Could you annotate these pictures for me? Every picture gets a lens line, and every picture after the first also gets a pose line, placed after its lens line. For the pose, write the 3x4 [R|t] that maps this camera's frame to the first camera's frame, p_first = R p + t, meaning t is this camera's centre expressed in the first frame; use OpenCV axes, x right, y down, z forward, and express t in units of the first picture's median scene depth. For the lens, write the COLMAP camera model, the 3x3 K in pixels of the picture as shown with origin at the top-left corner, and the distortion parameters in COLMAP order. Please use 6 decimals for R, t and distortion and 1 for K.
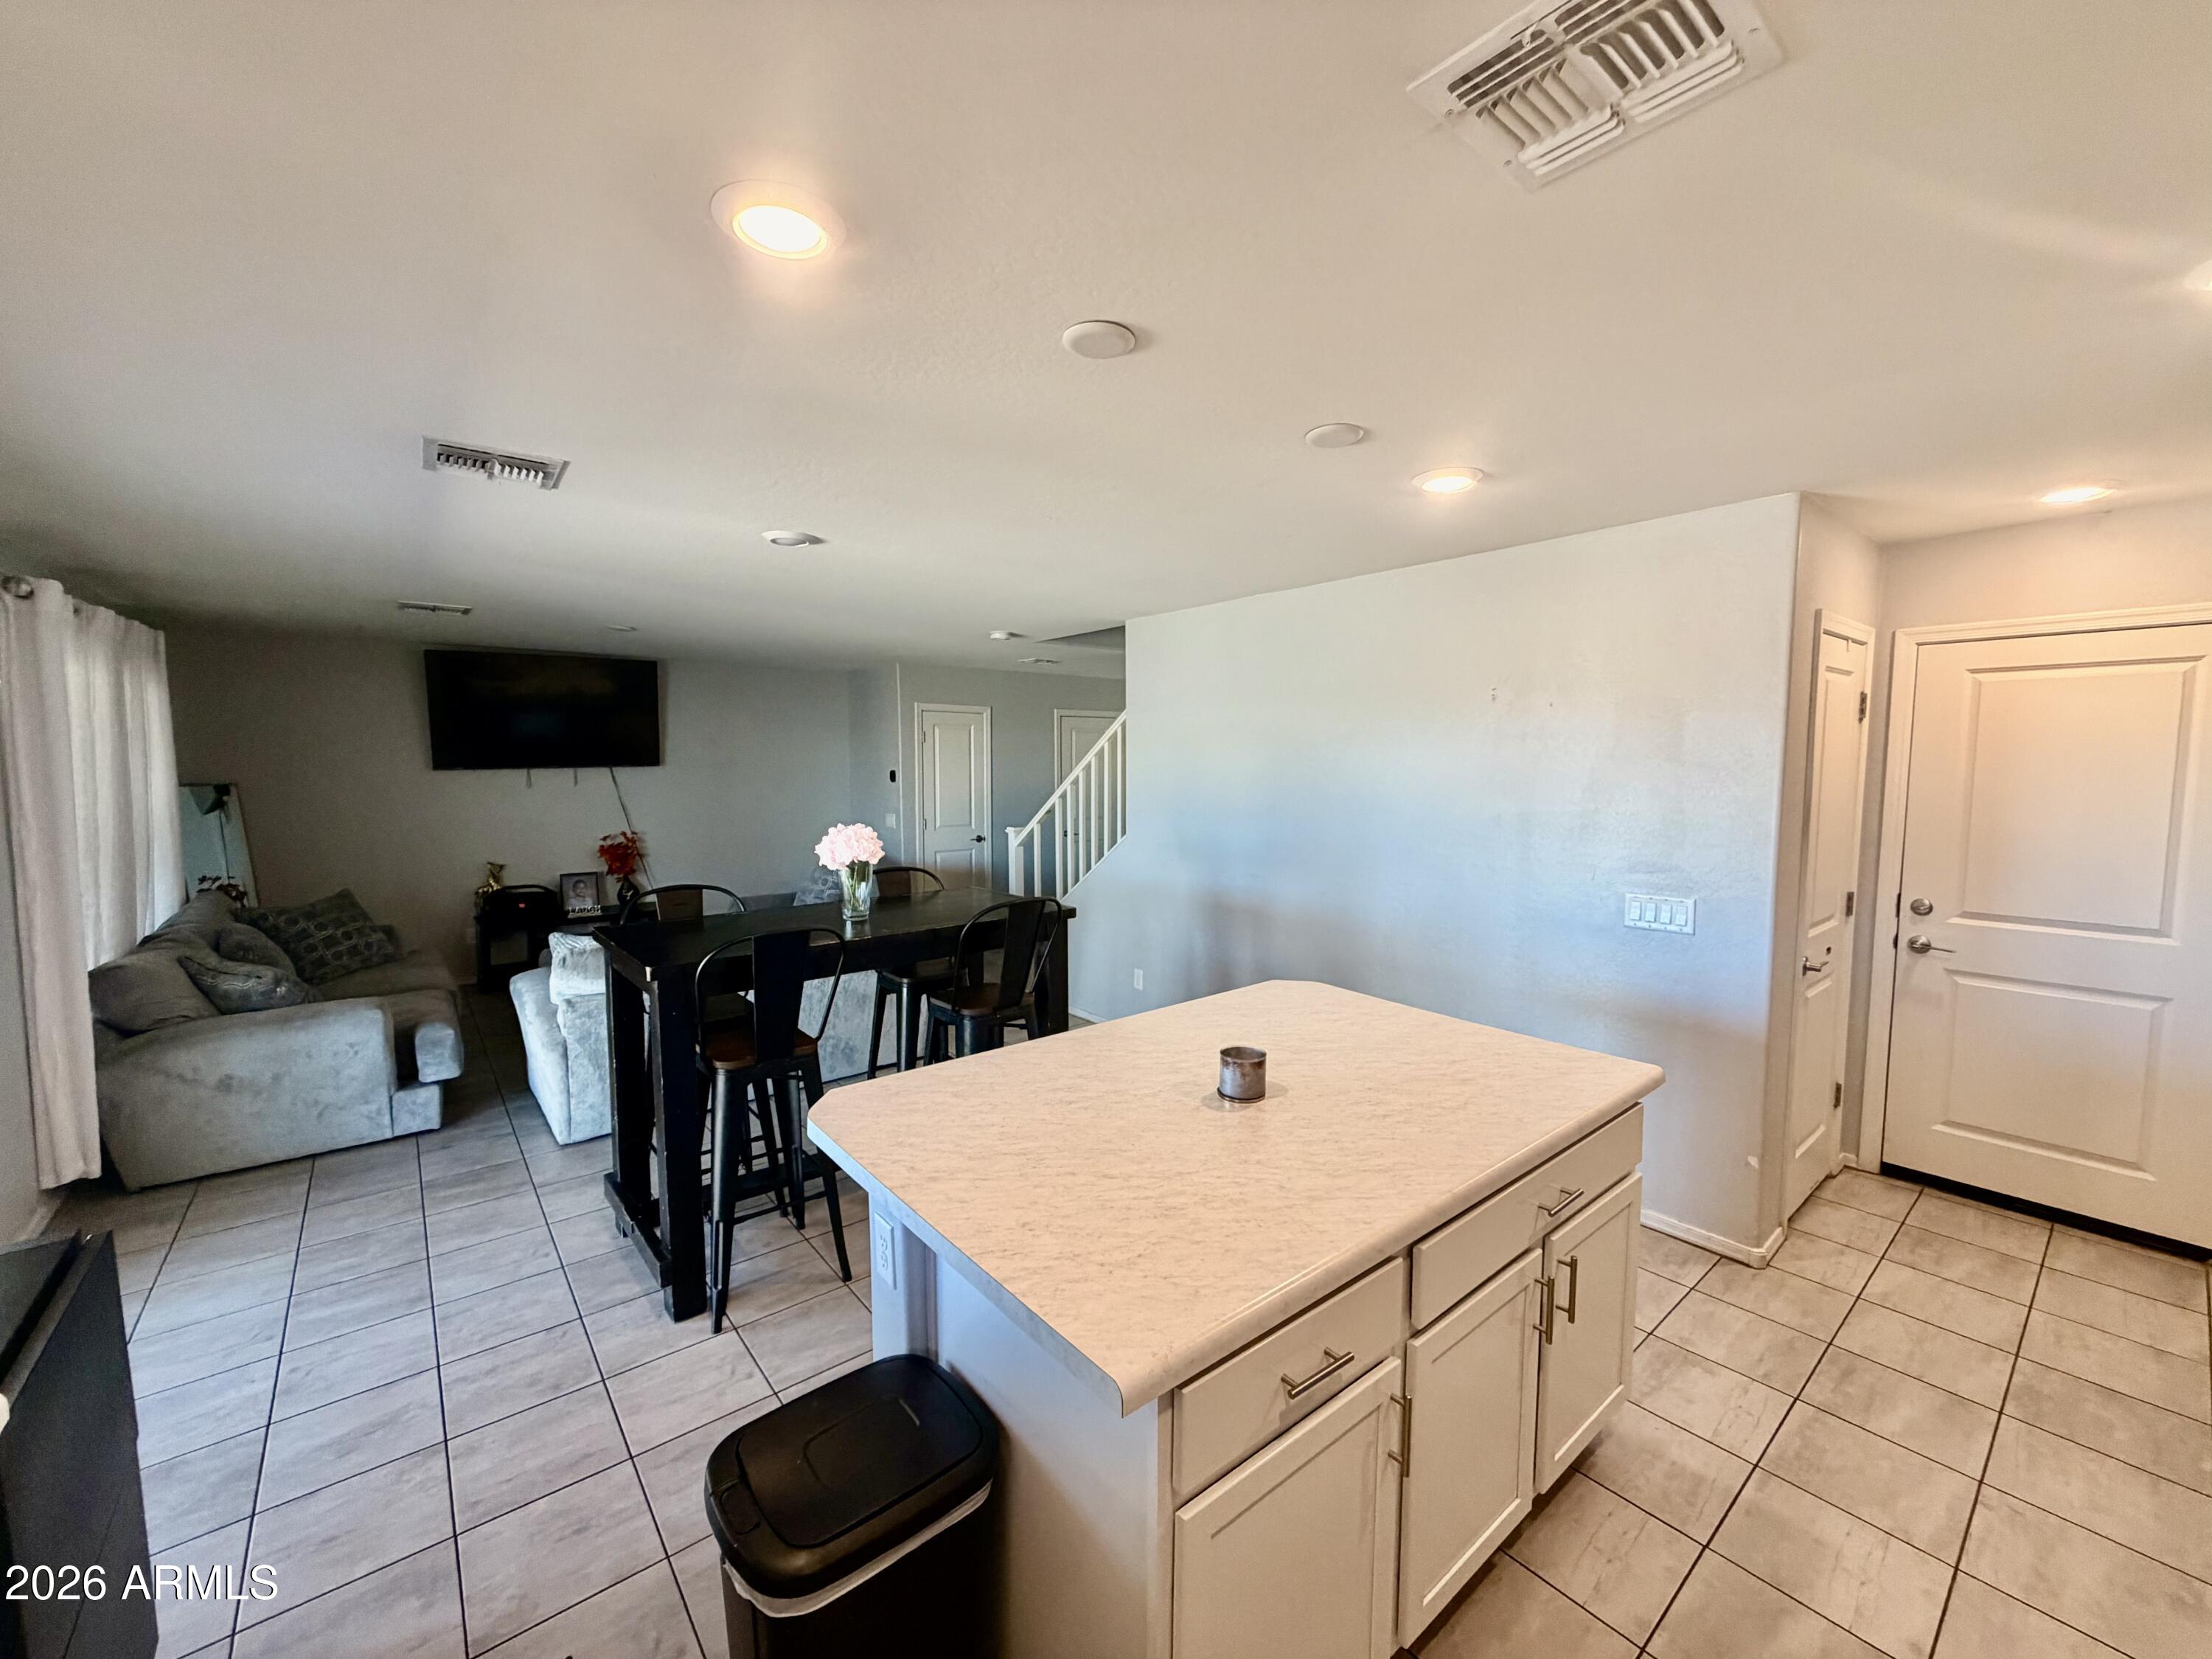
lens RADIAL K [[886.7, 0, 1106.0], [0, 886.7, 829.5], [0, 0, 1]] dist [0.000087, -0.000056]
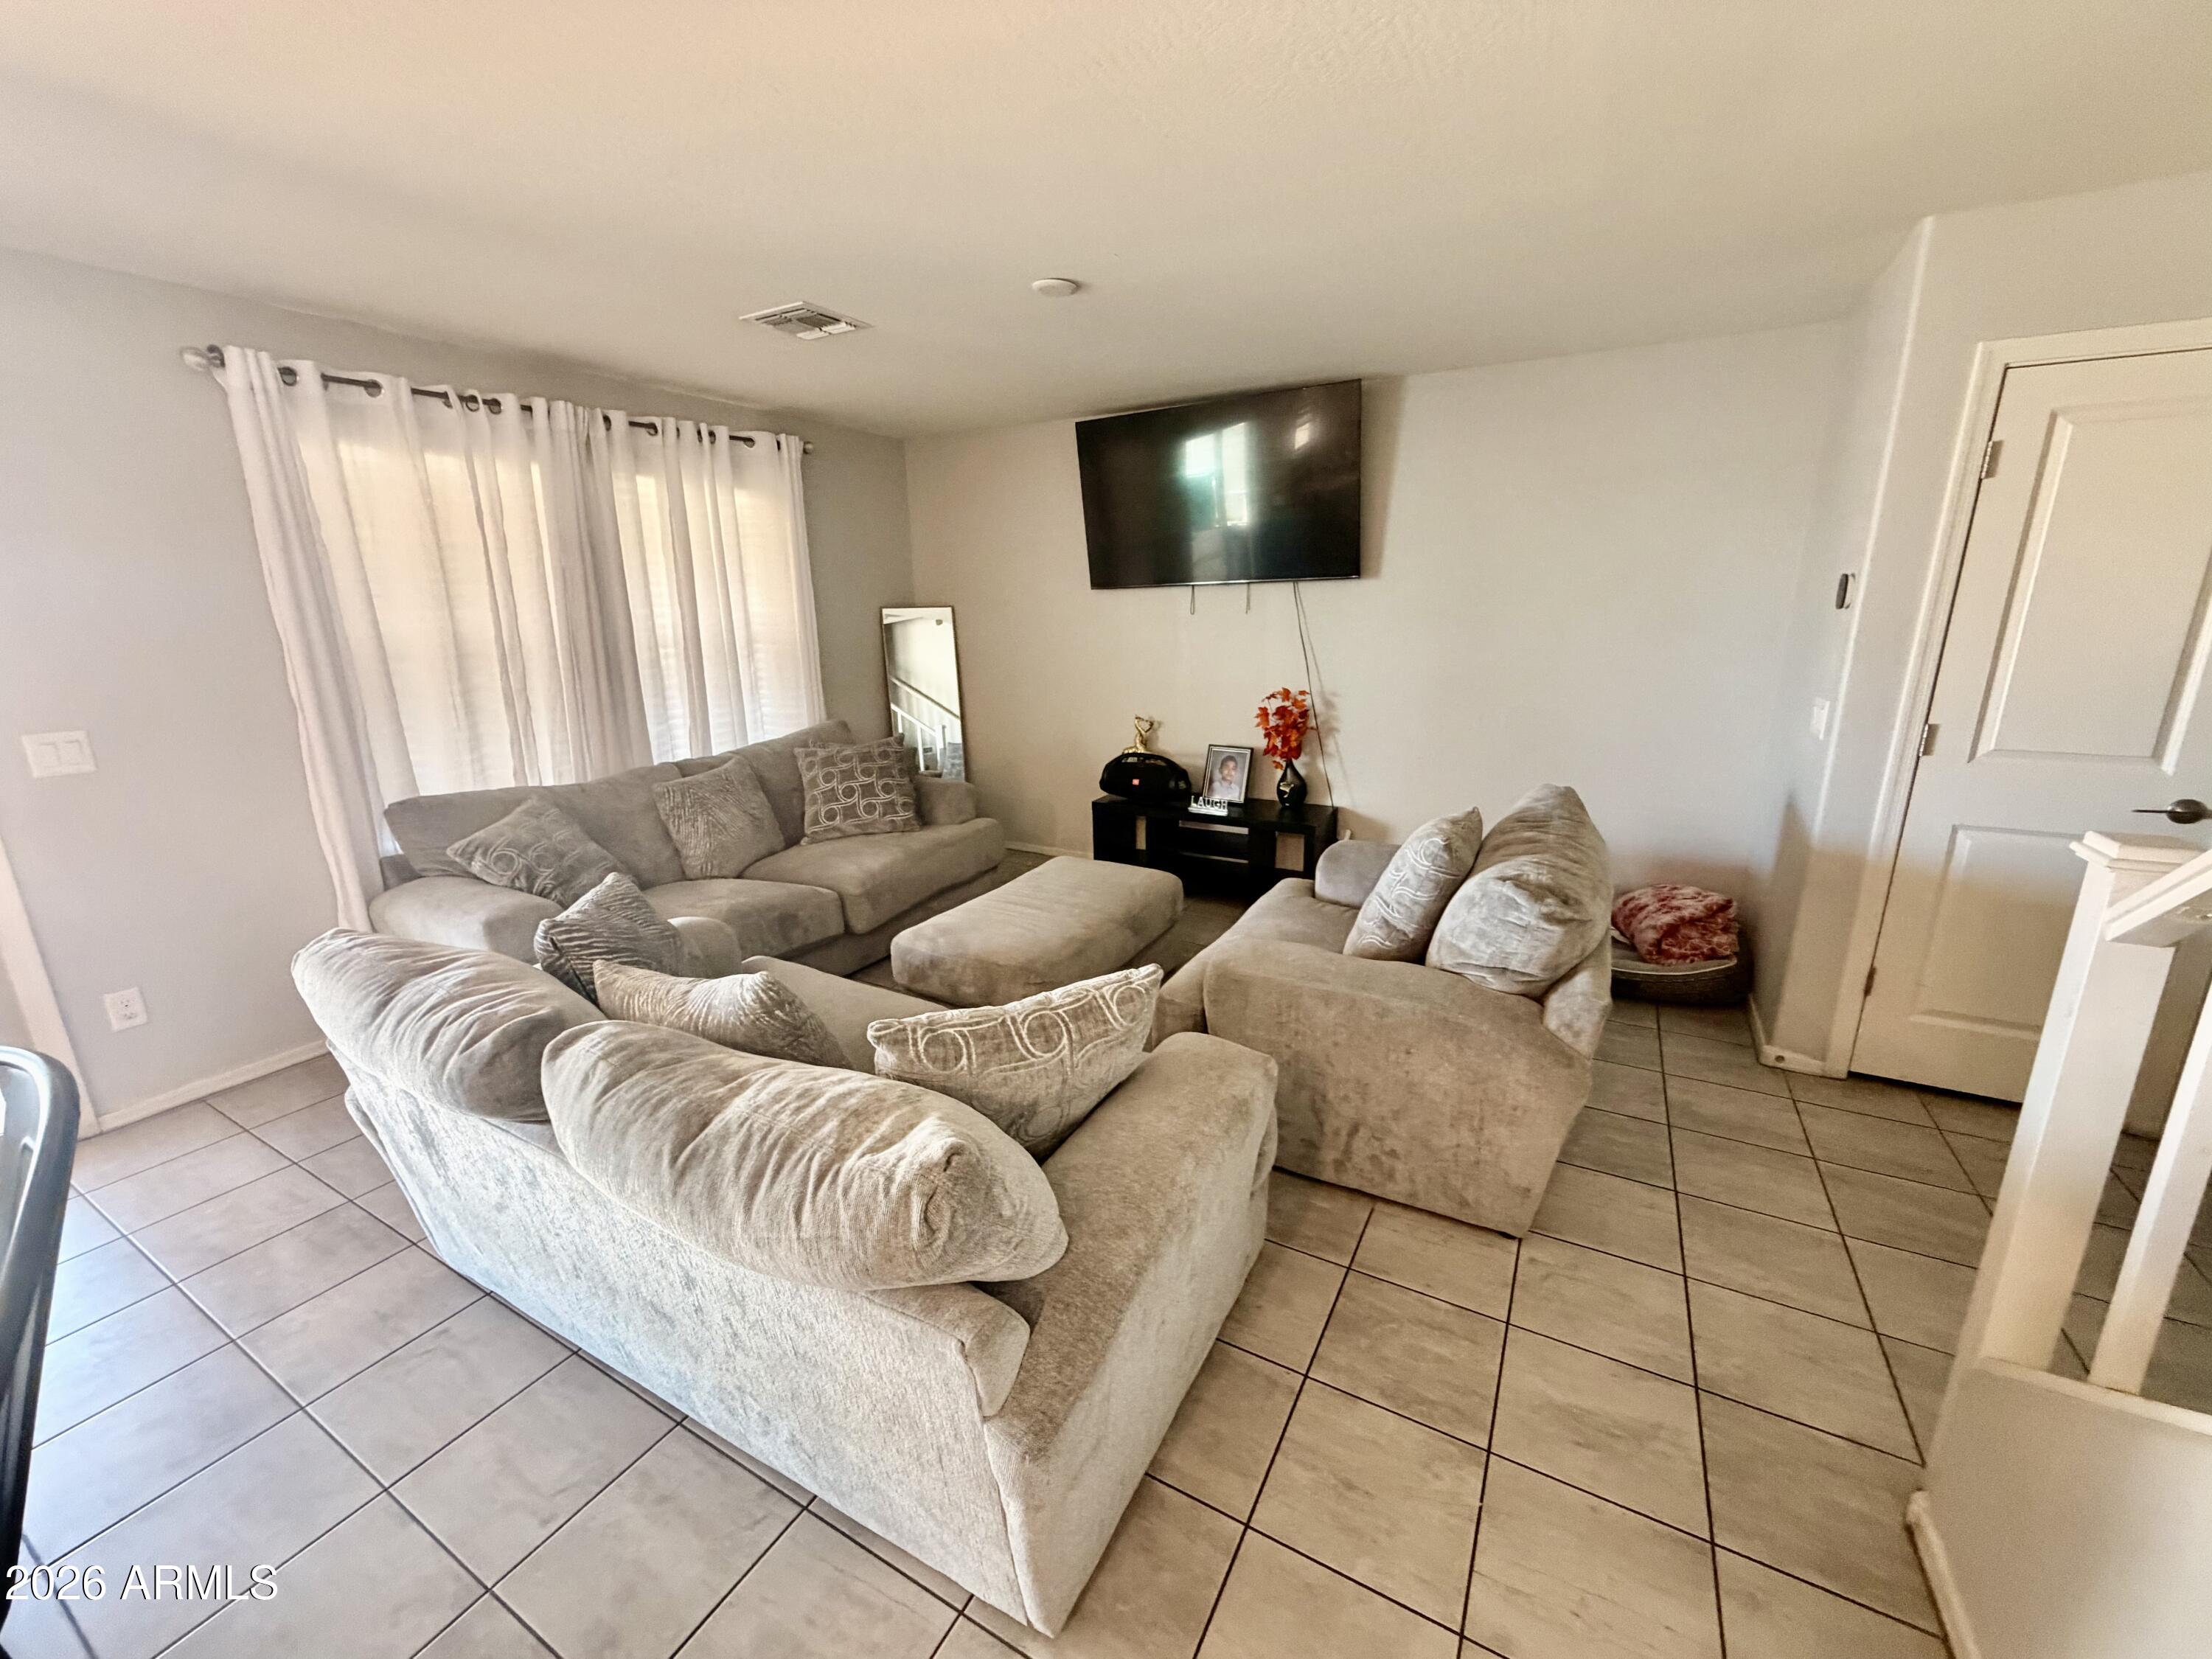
lens RADIAL K [[886.7, 0, 1106.0], [0, 886.7, 829.5], [0, 0, 1]] dist [0.000087, -0.000056]
pose [[0.368105, 0.225846, -0.901938, -0.012441], [-0.062677, 0.973872, 0.218279, -0.029567], [0.927669, -0.023819, 0.372642, 0.662208]]
